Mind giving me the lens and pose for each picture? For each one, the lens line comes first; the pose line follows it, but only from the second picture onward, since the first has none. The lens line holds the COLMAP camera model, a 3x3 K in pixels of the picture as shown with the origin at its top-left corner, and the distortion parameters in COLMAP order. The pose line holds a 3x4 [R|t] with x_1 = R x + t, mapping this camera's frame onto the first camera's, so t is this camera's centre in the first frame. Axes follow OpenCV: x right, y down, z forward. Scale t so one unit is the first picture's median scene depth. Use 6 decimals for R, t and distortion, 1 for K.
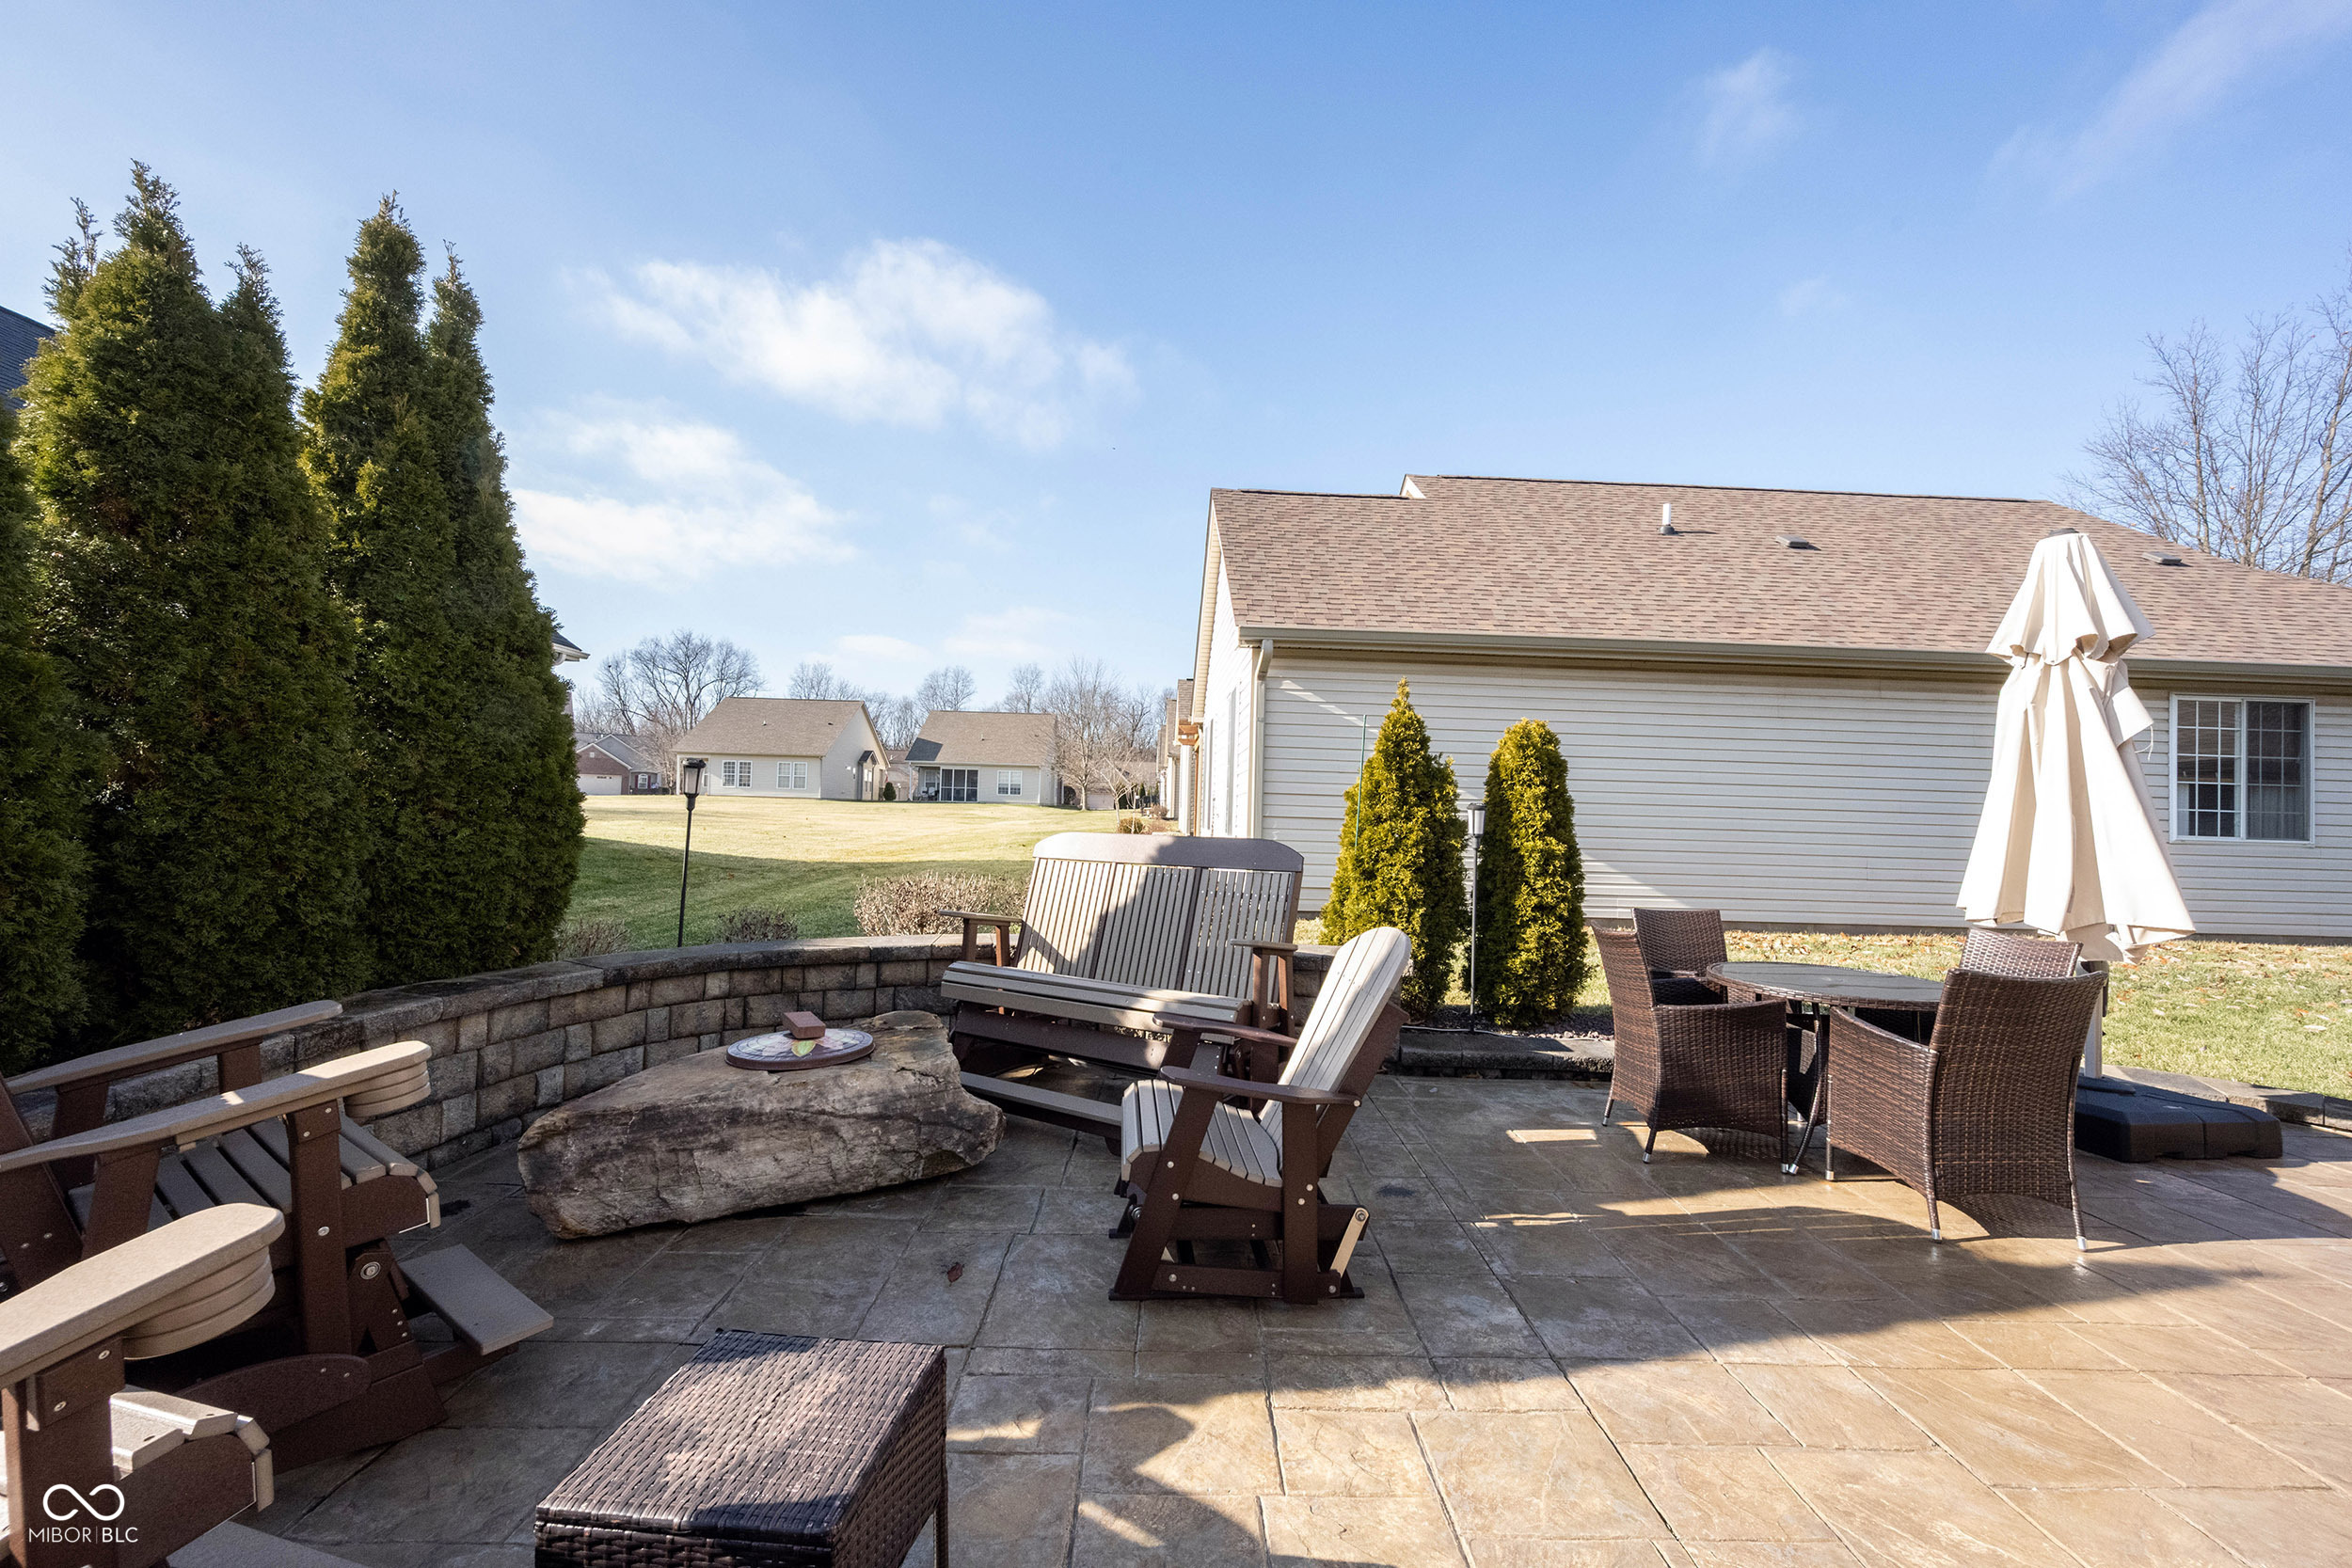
lens RADIAL K [[925.7, 0, 1171.6], [0, 925.7, 787.2], [0, 0, 1]] dist [-0.001047, -0.000434]
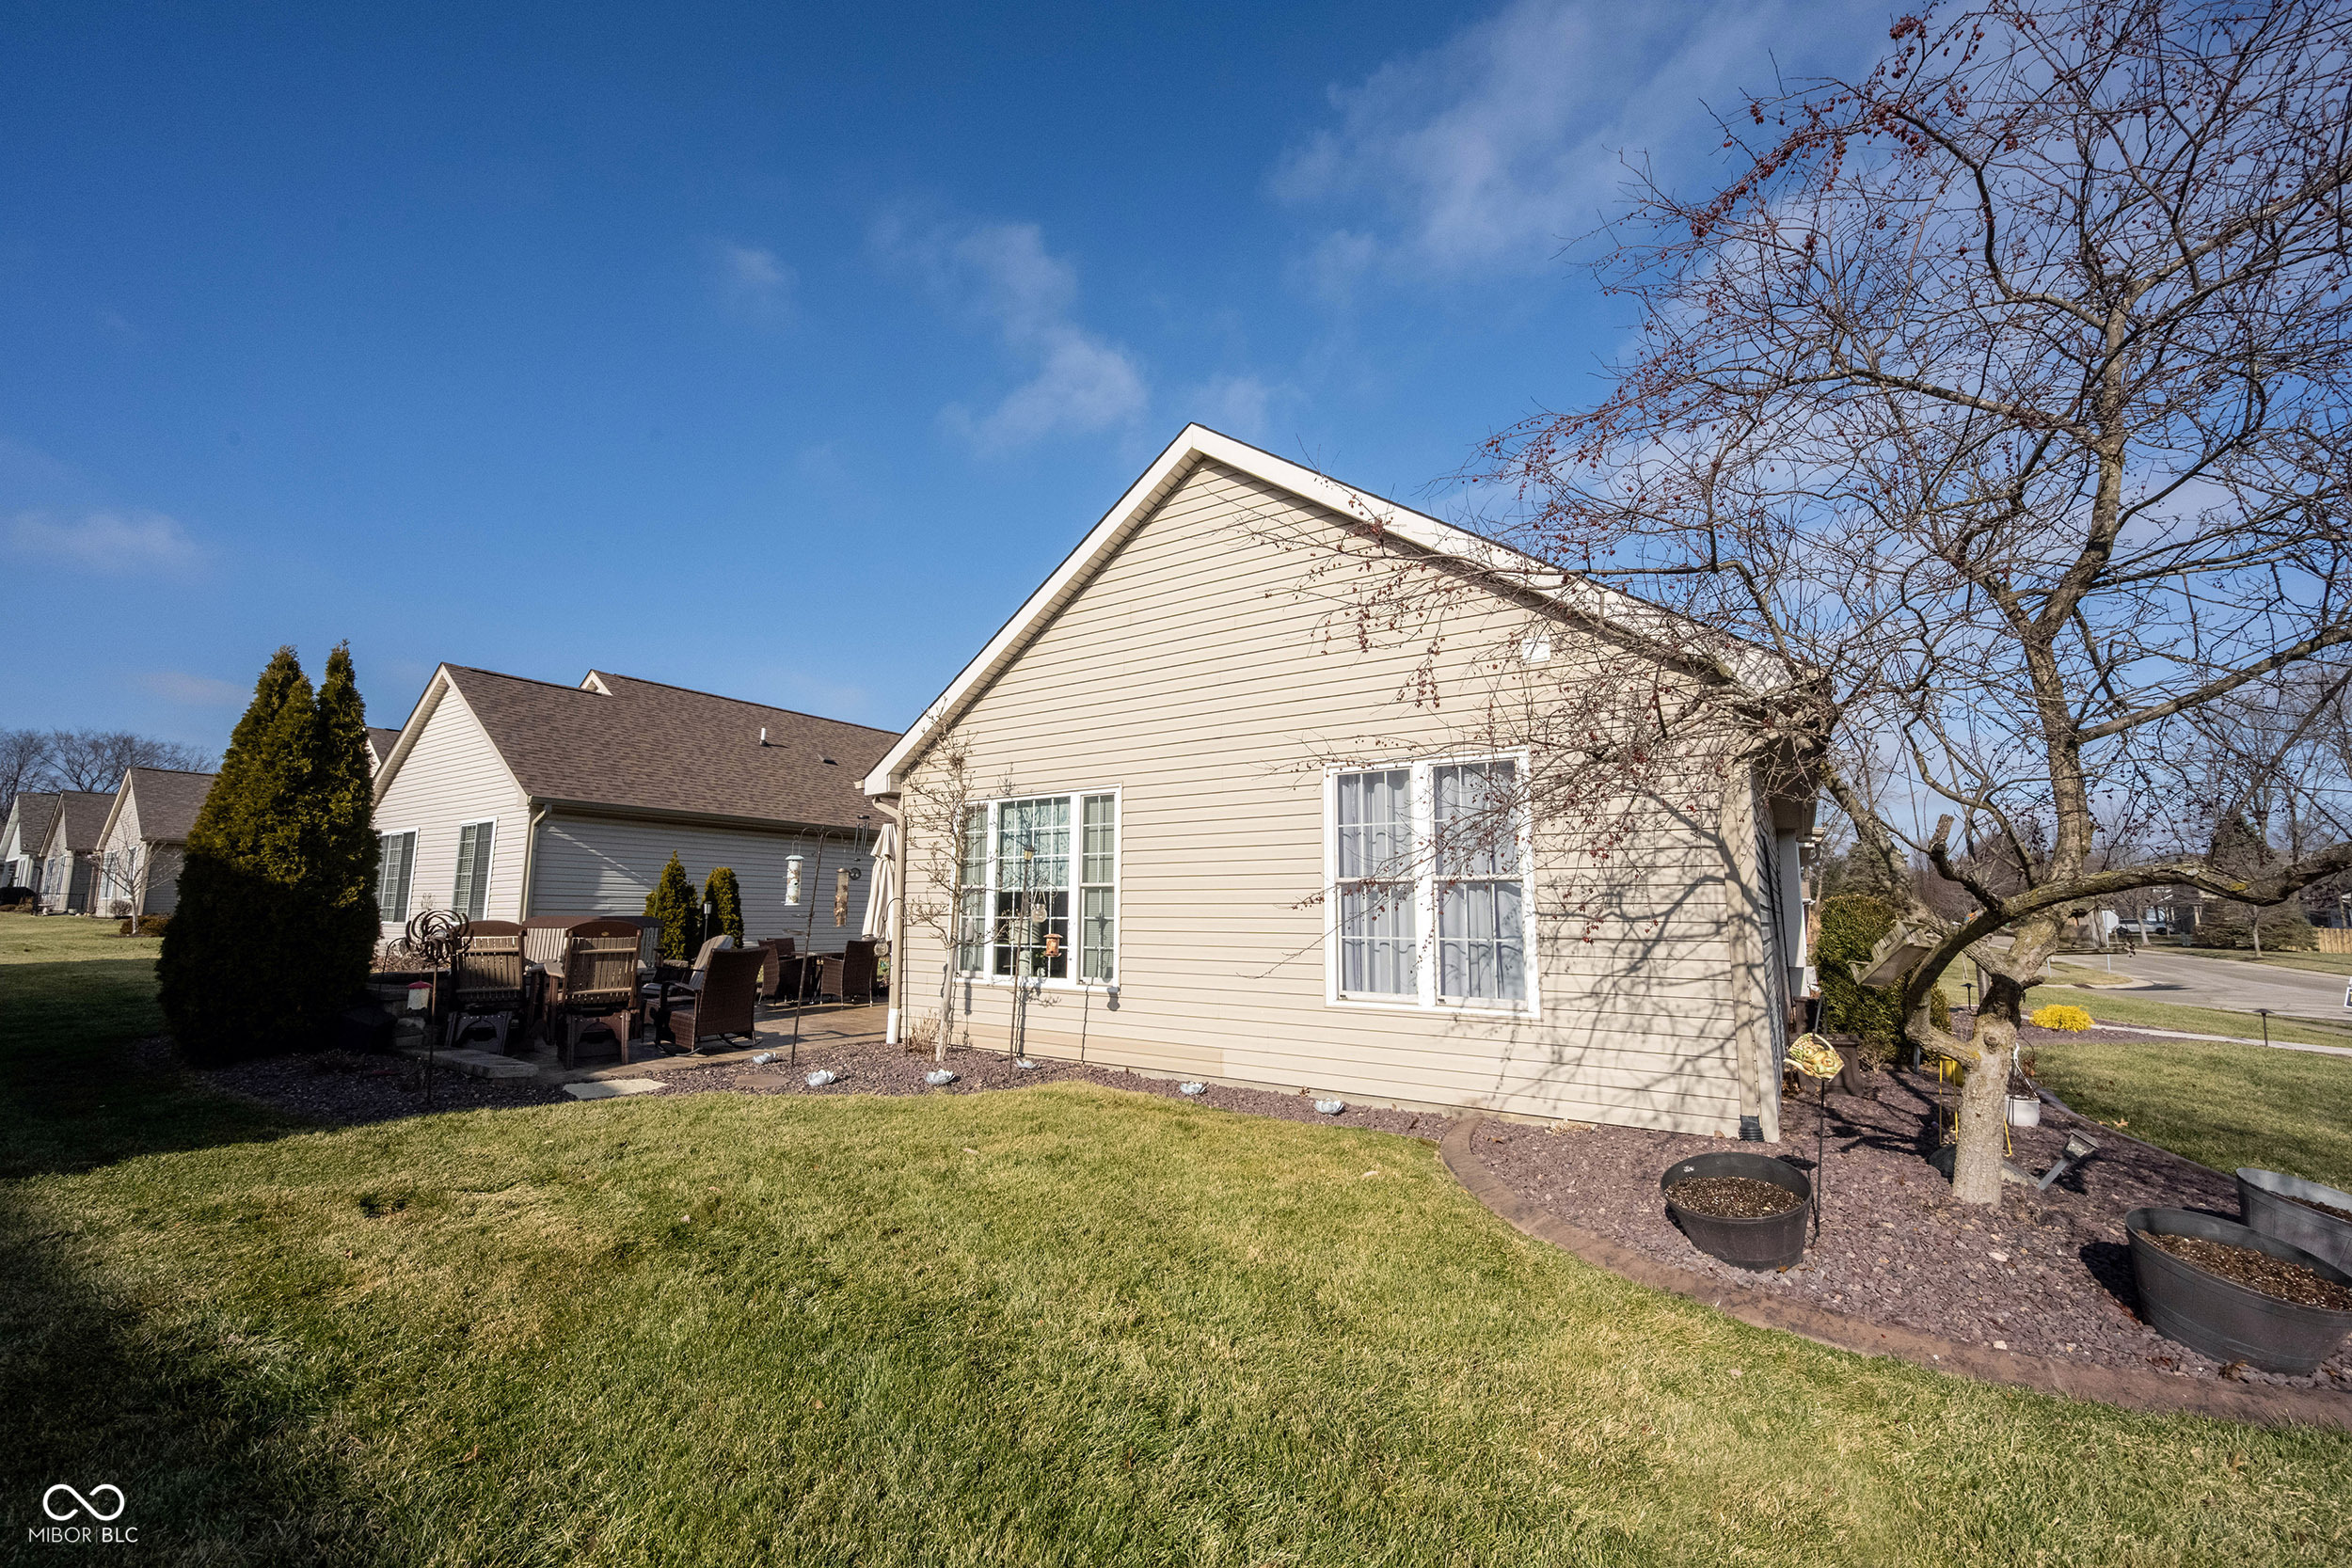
lens RADIAL K [[942.7, 0, 1174.9], [0, 942.7, 792.0], [0, 0, 1]] dist [0.000218, -0.000324]
pose [[0.584188, 0.082048, 0.807460, -0.968707], [-0.010582, 0.995563, -0.093506, -0.049928], [-0.811549, 0.046081, 0.582464, -1.464577]]
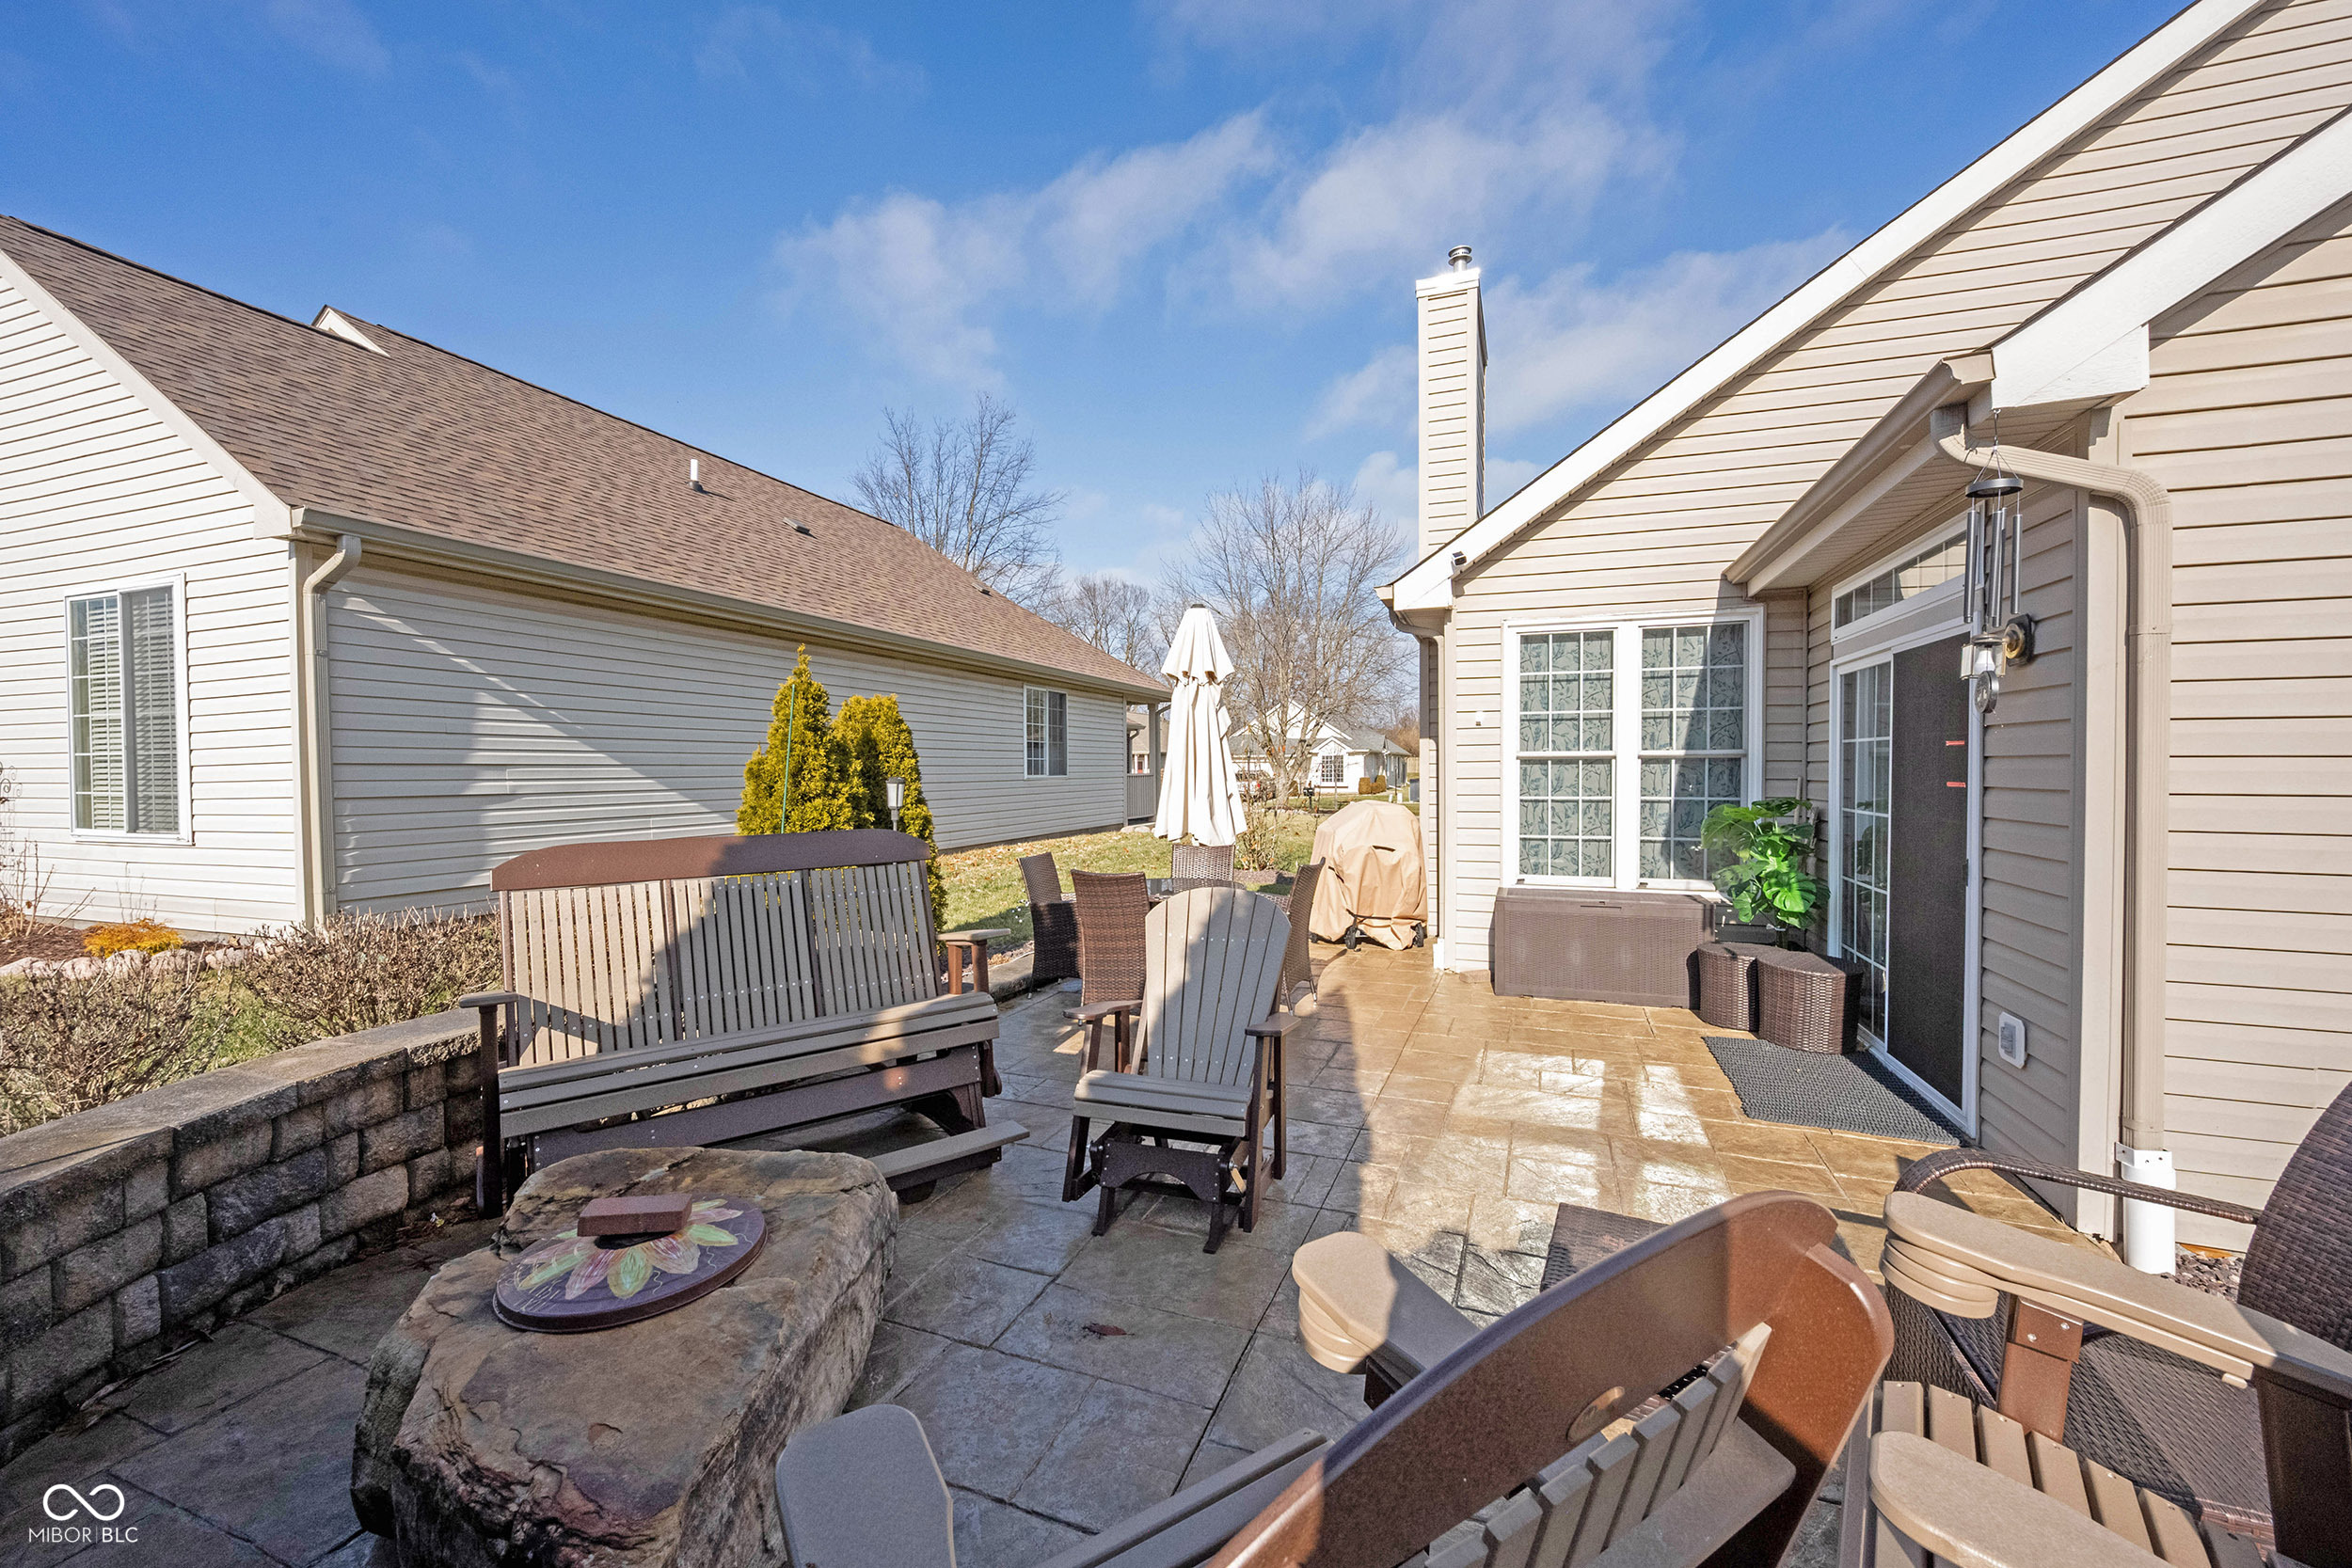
lens RADIAL K [[942.7, 0, 1174.9], [0, 942.7, 792.0], [0, 0, 1]] dist [0.000218, -0.000324]
pose [[0.371057, -0.054178, 0.927028, -0.494994], [-0.005898, 0.998139, 0.060695, -0.029597], [-0.928591, -0.027989, 0.370047, 0.288568]]
